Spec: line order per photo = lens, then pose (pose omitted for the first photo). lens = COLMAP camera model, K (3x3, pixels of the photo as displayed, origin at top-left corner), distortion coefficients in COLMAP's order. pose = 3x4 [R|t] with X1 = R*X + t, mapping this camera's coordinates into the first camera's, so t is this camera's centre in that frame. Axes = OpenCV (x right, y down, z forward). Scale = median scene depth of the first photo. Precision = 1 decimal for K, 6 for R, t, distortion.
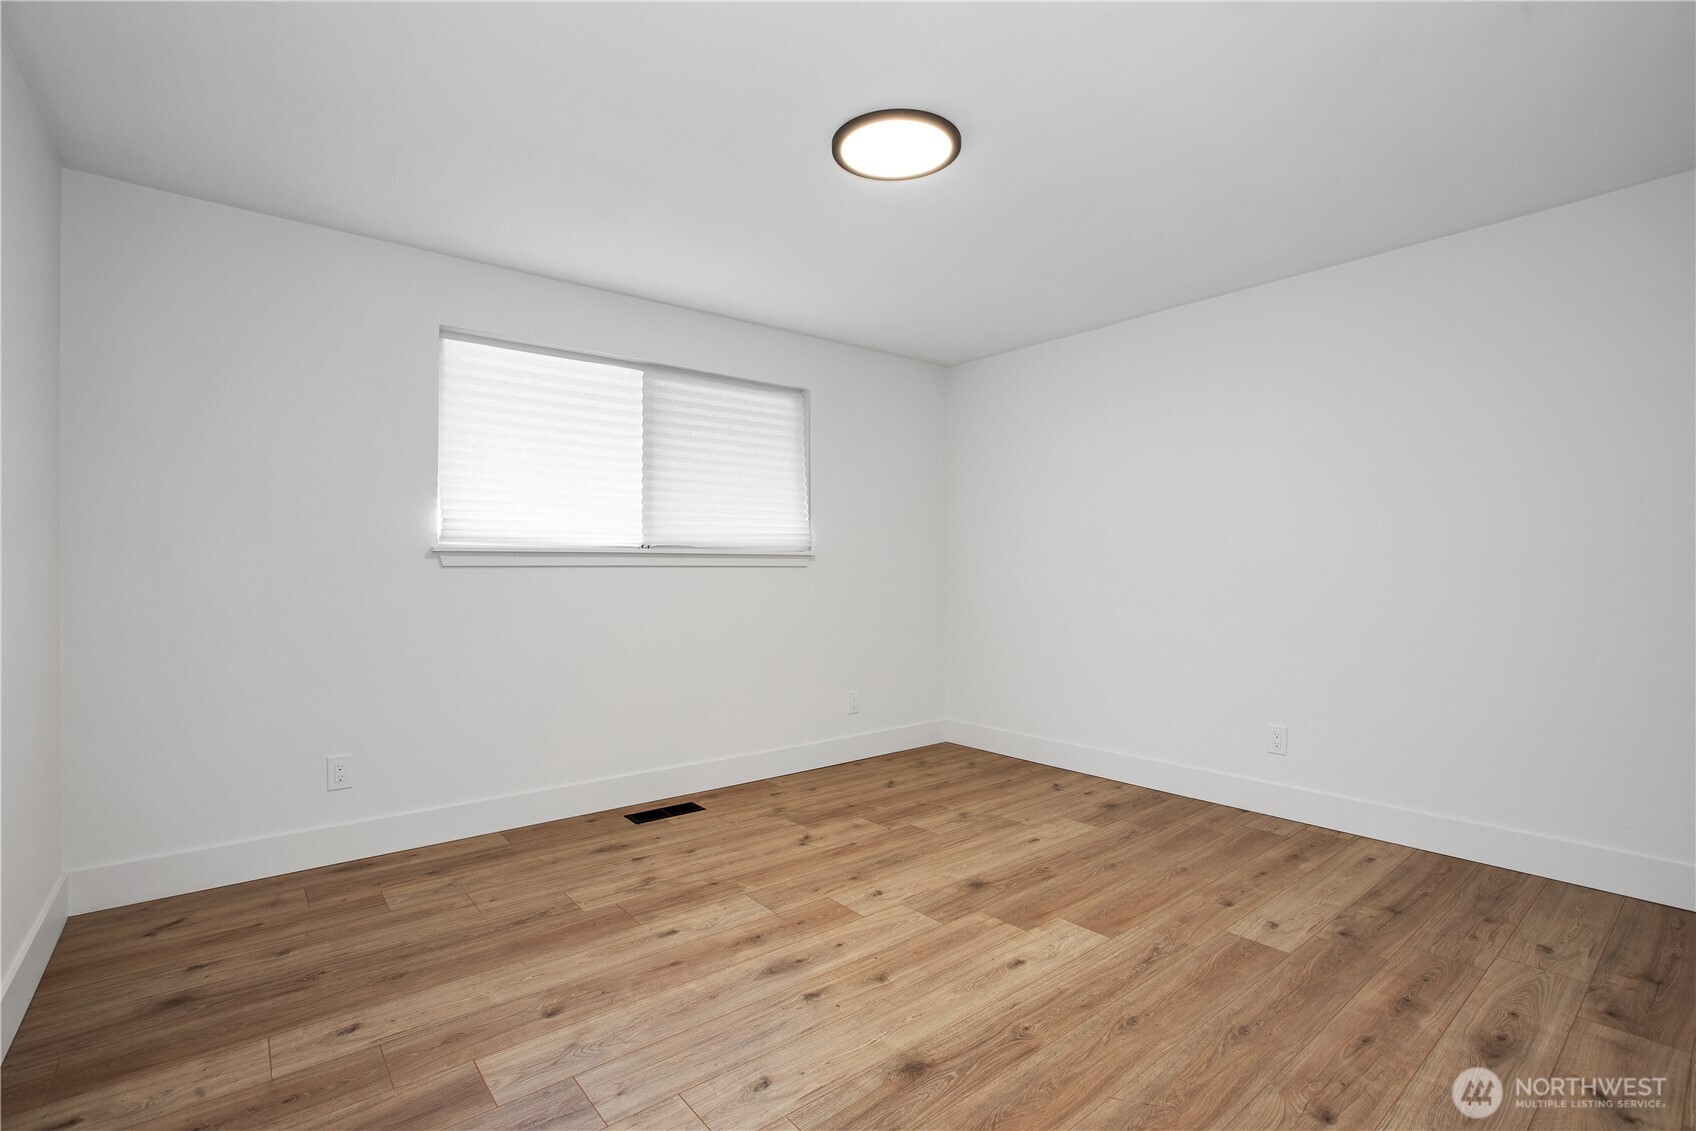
lens RADIAL K [[806.2, 0, 841.8], [0, 806.2, 562.8], [0, 0, 1]] dist [-0.042392, 0.006195]
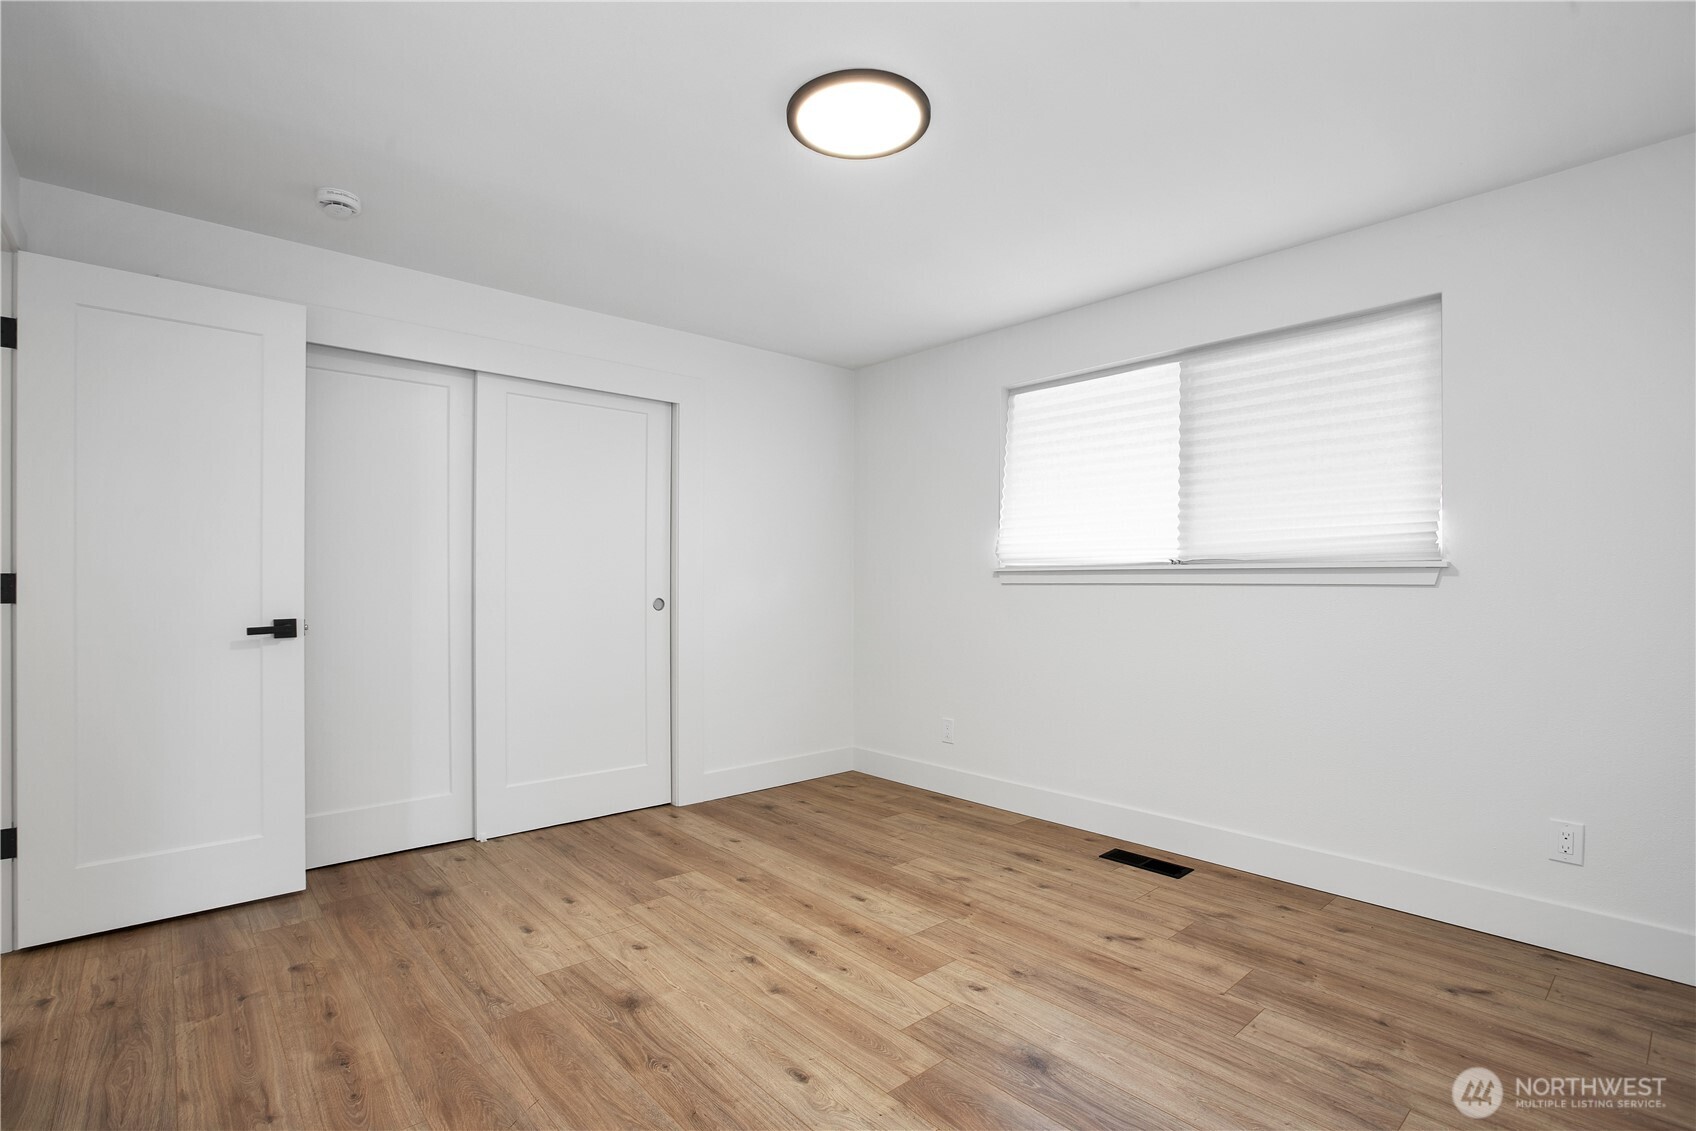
lens RADIAL K [[806.2, 0, 847.1], [0, 806.2, 571.6], [0, 0, 1]] dist [-0.042392, 0.006195]
pose [[0.019790, -0.013759, -0.999709, 0.890310], [0.000813, 0.999905, -0.013746, 0.003701], [0.999804, -0.000541, 0.019799, 0.891882]]
